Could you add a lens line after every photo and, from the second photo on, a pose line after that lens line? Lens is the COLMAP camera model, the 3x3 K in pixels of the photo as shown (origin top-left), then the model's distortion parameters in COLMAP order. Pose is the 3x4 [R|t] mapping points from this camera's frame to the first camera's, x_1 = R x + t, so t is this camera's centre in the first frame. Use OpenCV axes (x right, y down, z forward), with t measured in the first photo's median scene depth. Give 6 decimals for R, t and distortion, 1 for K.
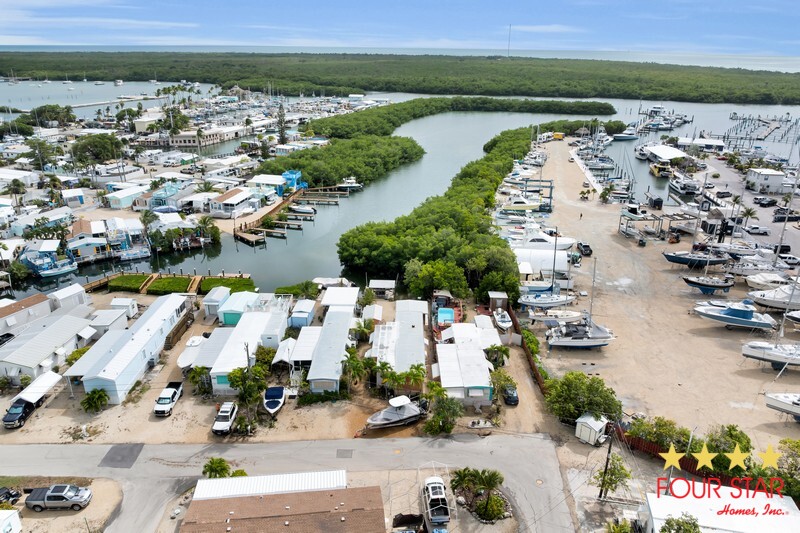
lens RADIAL K [[567.3, 0, 400.0], [0, 567.3, 266.5], [0, 0, 1]] dist [-0.035688, -0.004282]
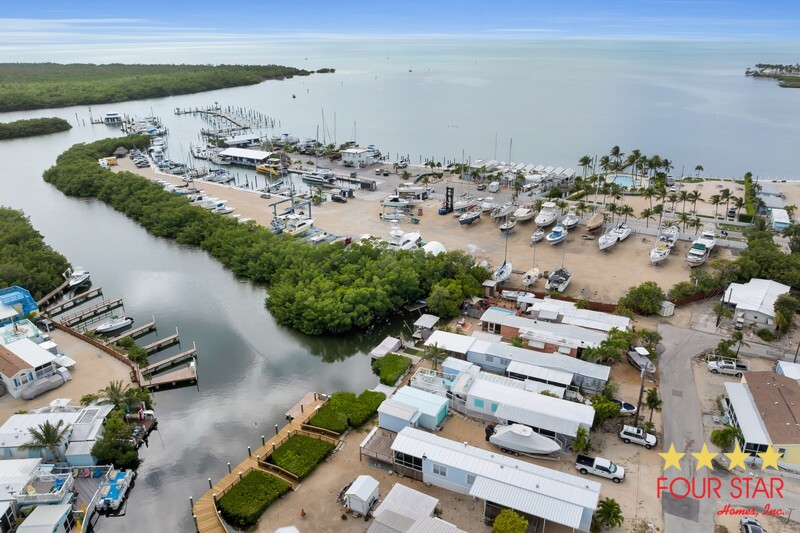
lens RADIAL K [[567.3, 0, 400.0], [0, 567.3, 266.5], [0, 0, 1]] dist [-0.035688, -0.004282]
pose [[0.419165, -0.354516, 0.835834, -0.794015], [0.339667, 0.914992, 0.217750, -0.272136], [-0.841978, 0.192632, 0.503951, 0.448744]]
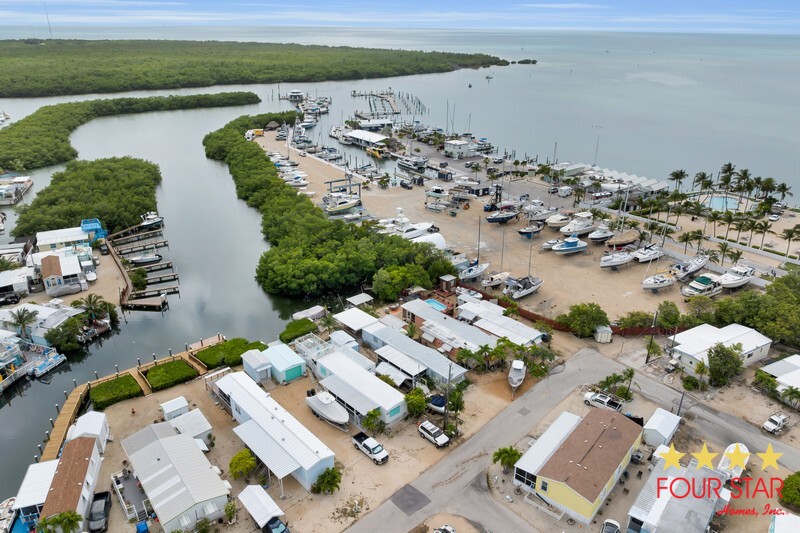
lens RADIAL K [[567.3, 0, 400.0], [0, 567.3, 266.5], [0, 0, 1]] dist [-0.035688, -0.004282]
pose [[0.736012, -0.272405, 0.619744, -0.591525], [0.247505, 0.960369, 0.128187, -0.141206], [-0.630102, 0.059043, 0.774265, 0.059529]]
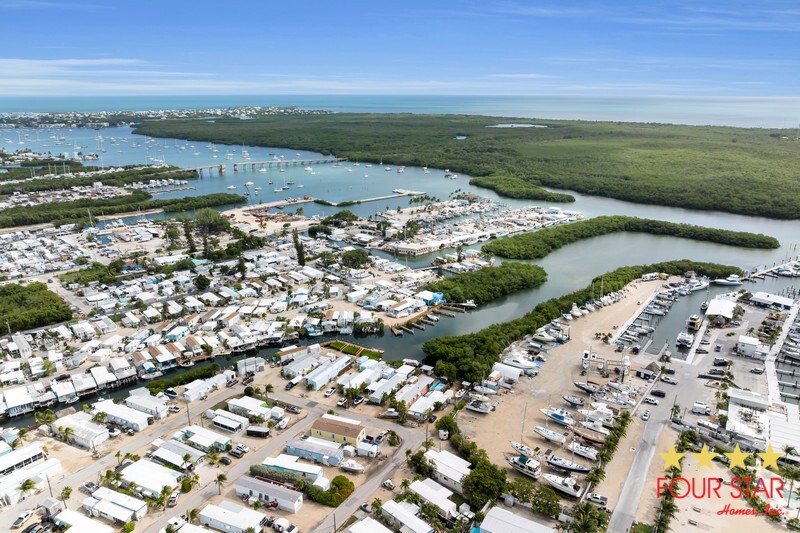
lens RADIAL K [[567.3, 0, 400.0], [0, 567.3, 266.5], [0, 0, 1]] dist [-0.035688, -0.004282]
pose [[0.881322, 0.130354, -0.454180, 0.788271], [-0.164171, 0.985788, -0.035637, -0.251824], [0.443080, 0.105971, 0.890197, -1.057956]]
